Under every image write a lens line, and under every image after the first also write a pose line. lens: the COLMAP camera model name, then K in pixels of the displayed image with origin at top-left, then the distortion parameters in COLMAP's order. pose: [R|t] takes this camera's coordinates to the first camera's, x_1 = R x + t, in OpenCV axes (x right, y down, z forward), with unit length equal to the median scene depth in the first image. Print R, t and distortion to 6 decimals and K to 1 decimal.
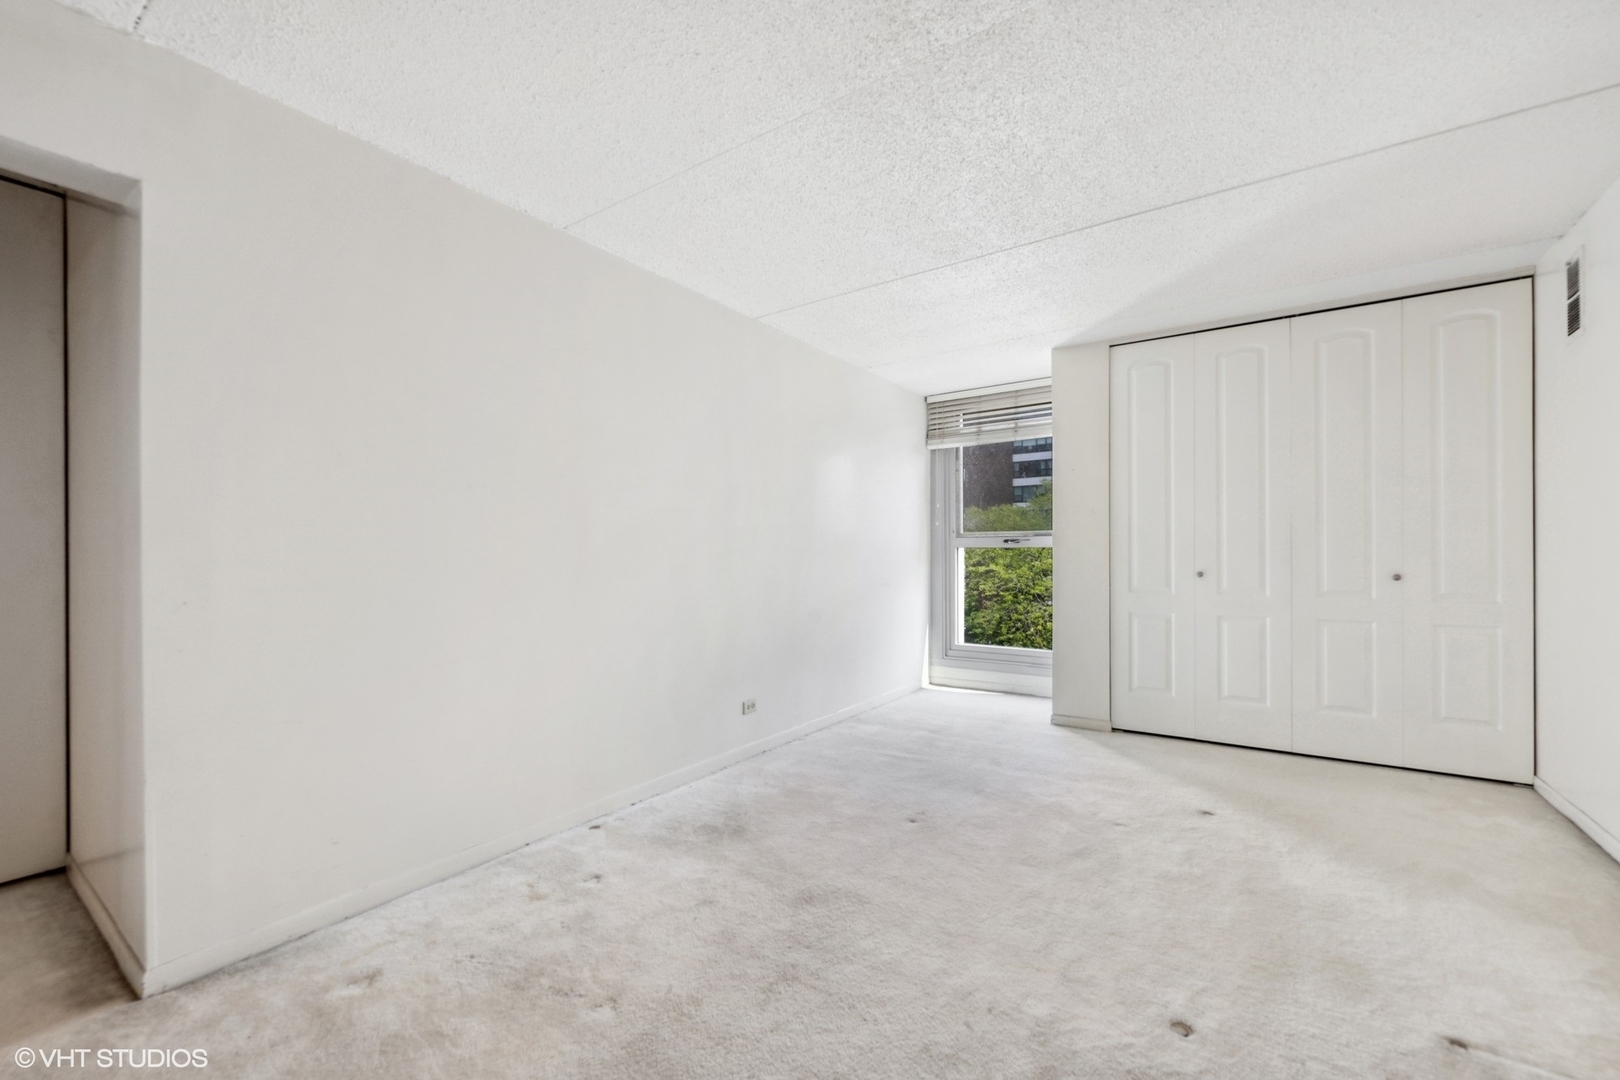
lens RADIAL K [[644.0, 0, 806.6], [0, 644.0, 550.1], [0, 0, 1]] dist [0.001442, 0.000232]
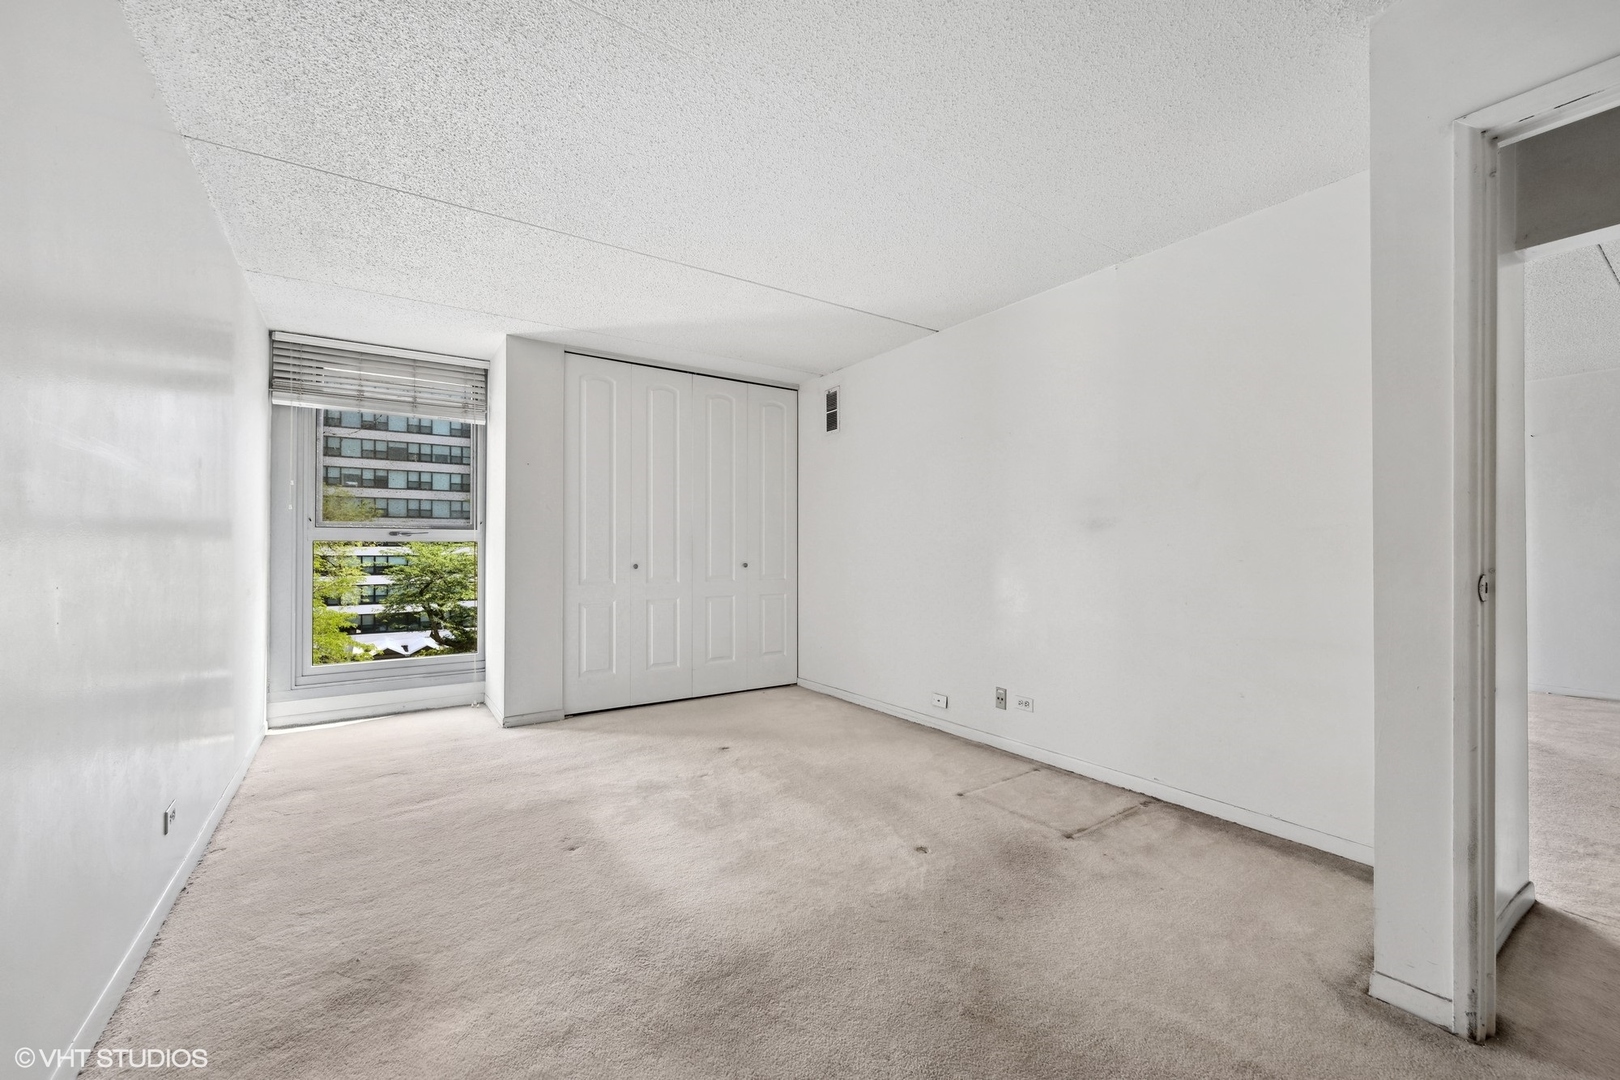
lens RADIAL K [[644.0, 0, 812.5], [0, 644.0, 541.1], [0, 0, 1]] dist [0.001442, 0.000232]
pose [[0.376042, 0.015067, 0.926480, -0.365068], [-0.007894, 0.999884, -0.013057, 0.003596], [-0.926569, -0.002403, 0.376117, 0.242889]]
